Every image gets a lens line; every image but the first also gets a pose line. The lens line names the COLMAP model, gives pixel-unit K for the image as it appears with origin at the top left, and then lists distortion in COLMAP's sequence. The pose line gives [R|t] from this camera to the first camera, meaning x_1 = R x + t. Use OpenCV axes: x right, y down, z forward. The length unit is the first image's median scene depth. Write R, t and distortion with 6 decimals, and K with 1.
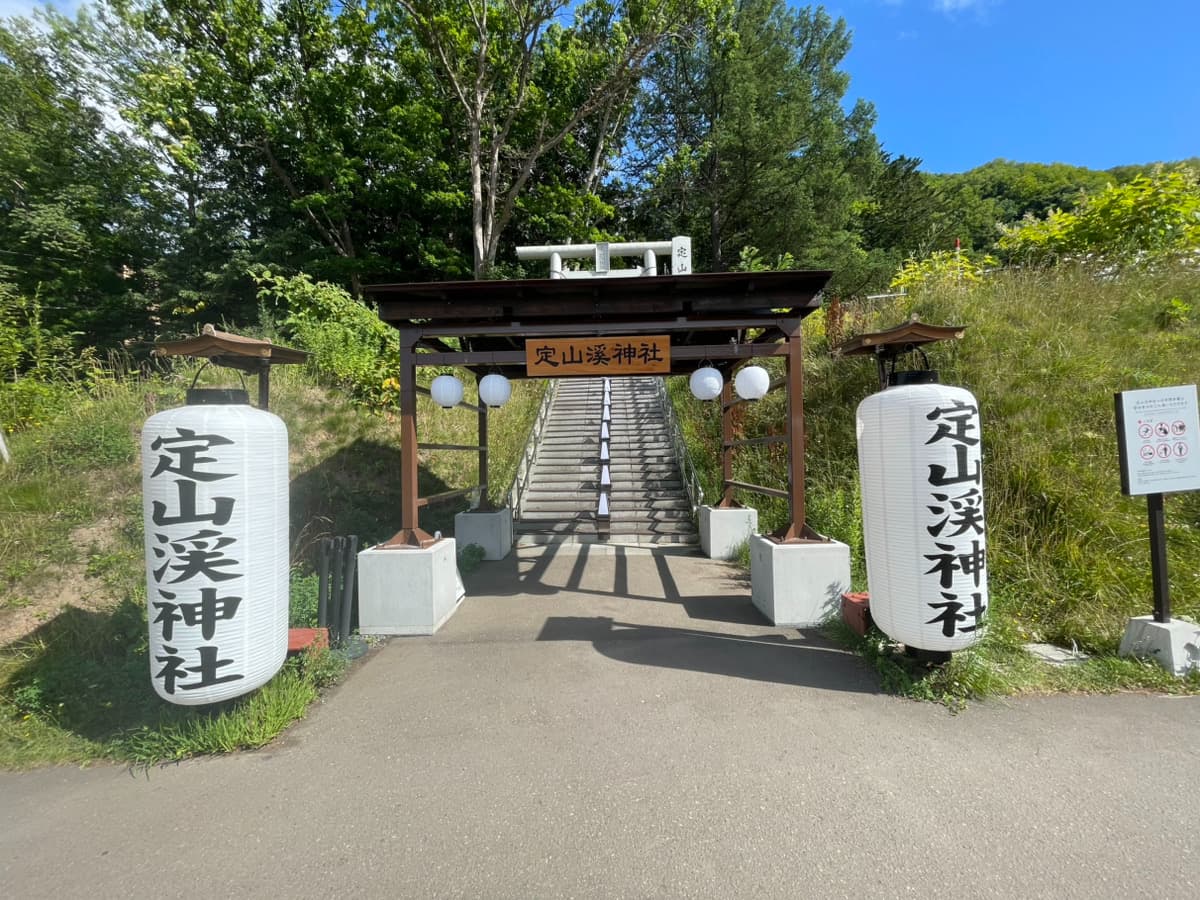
lens RADIAL K [[904.8, 0, 600.0], [0, 904.8, 450.0], [0, 0, 1]] dist [0.070401, -0.000839]
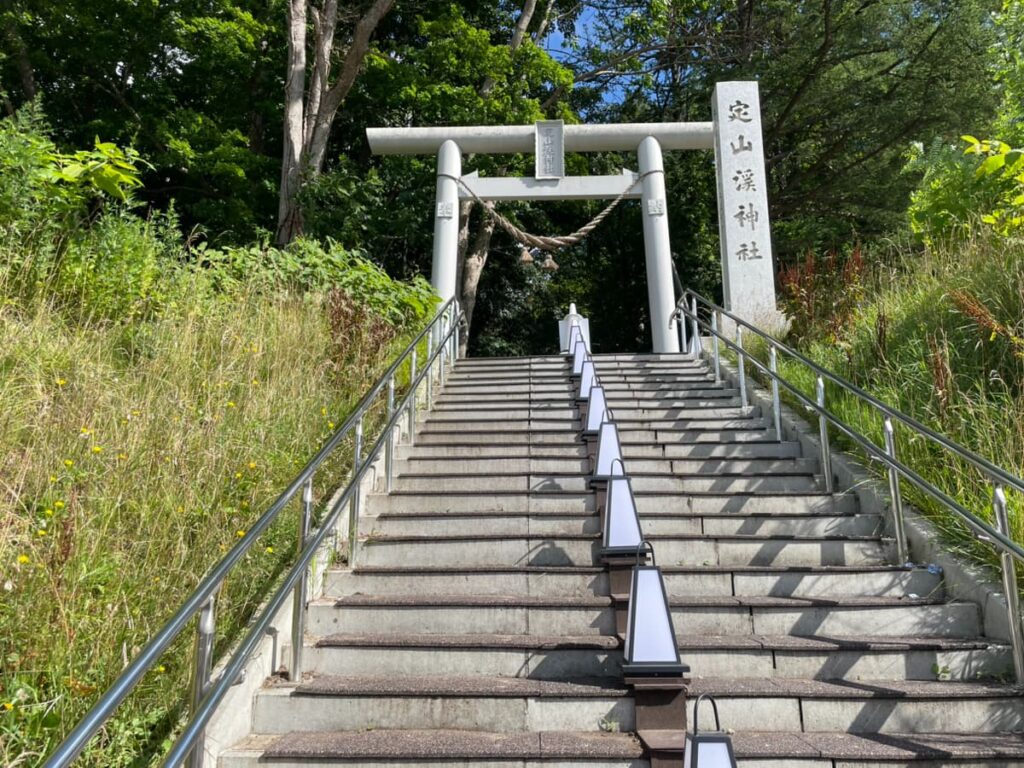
lens RADIAL K [[772.1, 0, 512.0], [0, 772.1, 384.0], [0, 0, 1]] dist [0.070401, -0.000839]
pose [[0.999711, 0.017300, 0.016715, -0.021347], [-0.013448, 0.978042, -0.207973, -0.009957], [-0.019945, 0.207688, 0.977992, 0.632566]]
